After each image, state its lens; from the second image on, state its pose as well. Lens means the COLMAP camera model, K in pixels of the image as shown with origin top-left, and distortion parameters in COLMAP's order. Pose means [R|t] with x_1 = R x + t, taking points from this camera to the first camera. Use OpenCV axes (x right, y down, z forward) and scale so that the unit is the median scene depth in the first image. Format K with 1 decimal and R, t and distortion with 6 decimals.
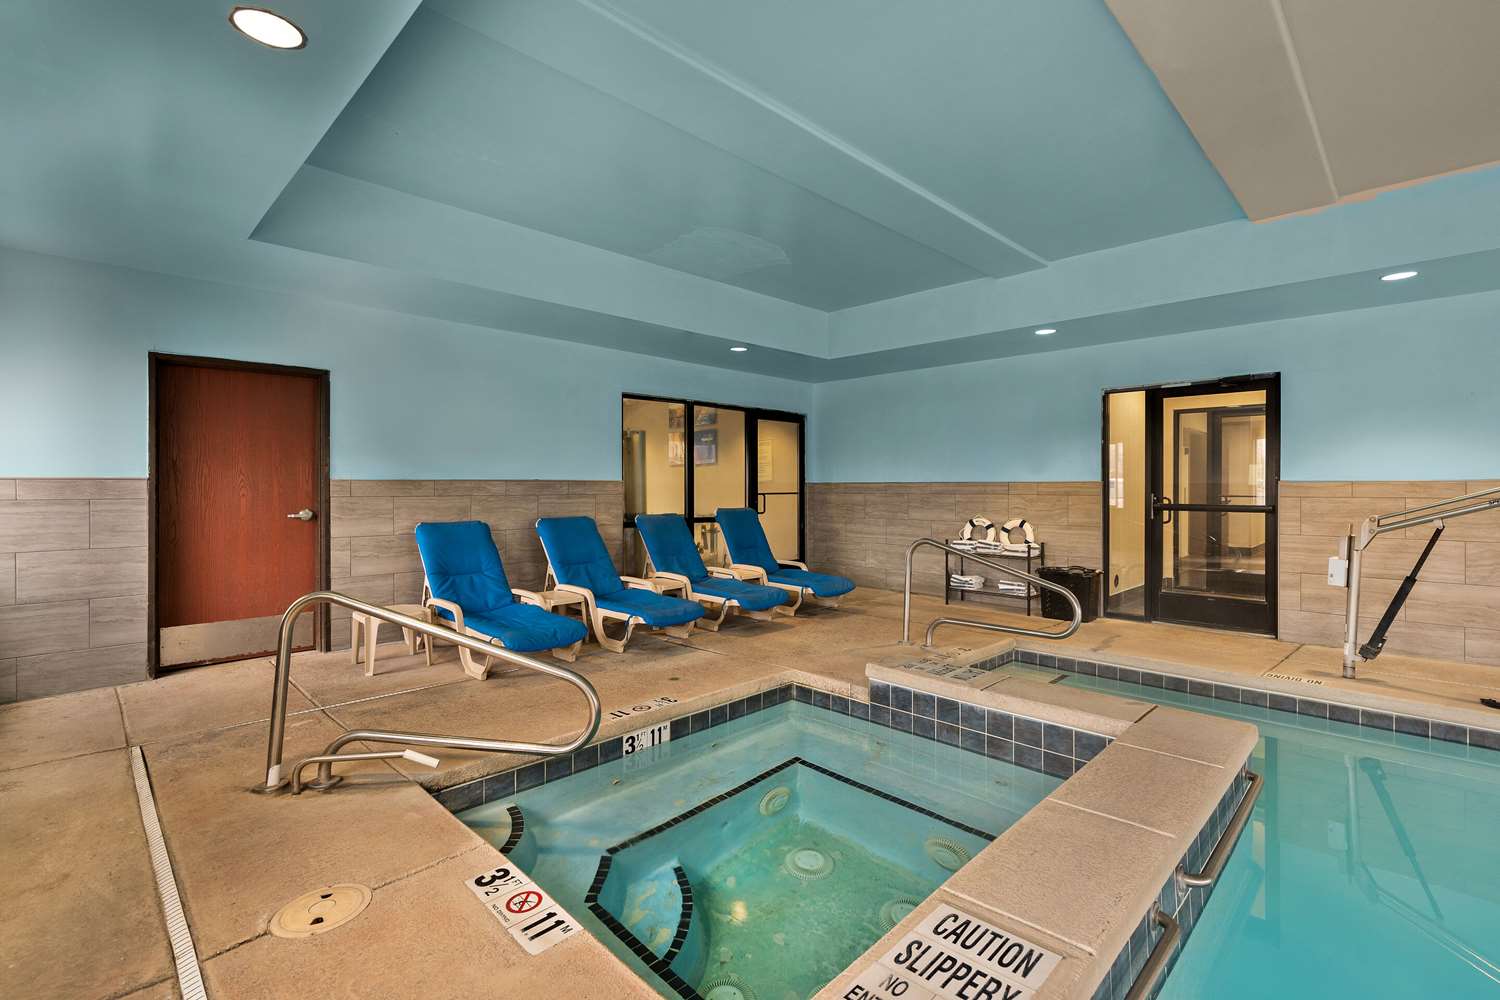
lens RADIAL K [[685.9, 0, 756.9], [0, 685.9, 498.5], [0, 0, 1]] dist [-0.000695, 0.000834]
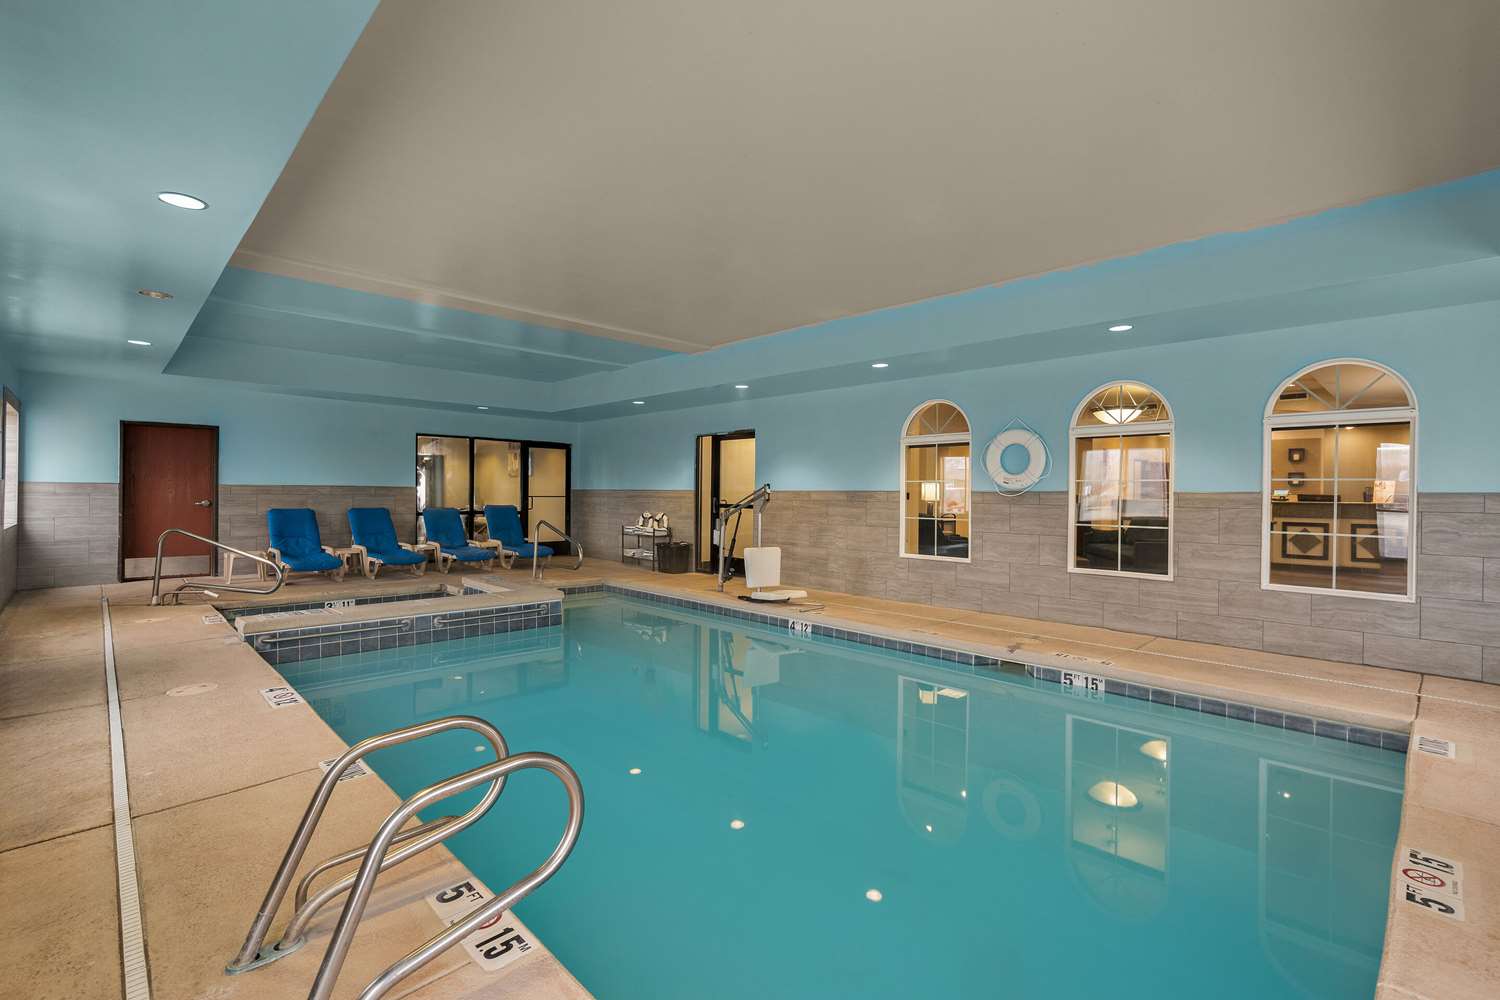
lens RADIAL K [[685.9, 0, 743.9], [0, 685.9, 492.3], [0, 0, 1]] dist [-0.000695, 0.000834]
pose [[0.999686, 0.010384, -0.022816, 0.716654], [-0.010852, 0.999732, -0.020472, 0.014535], [0.022597, 0.020713, 0.999530, -0.702951]]
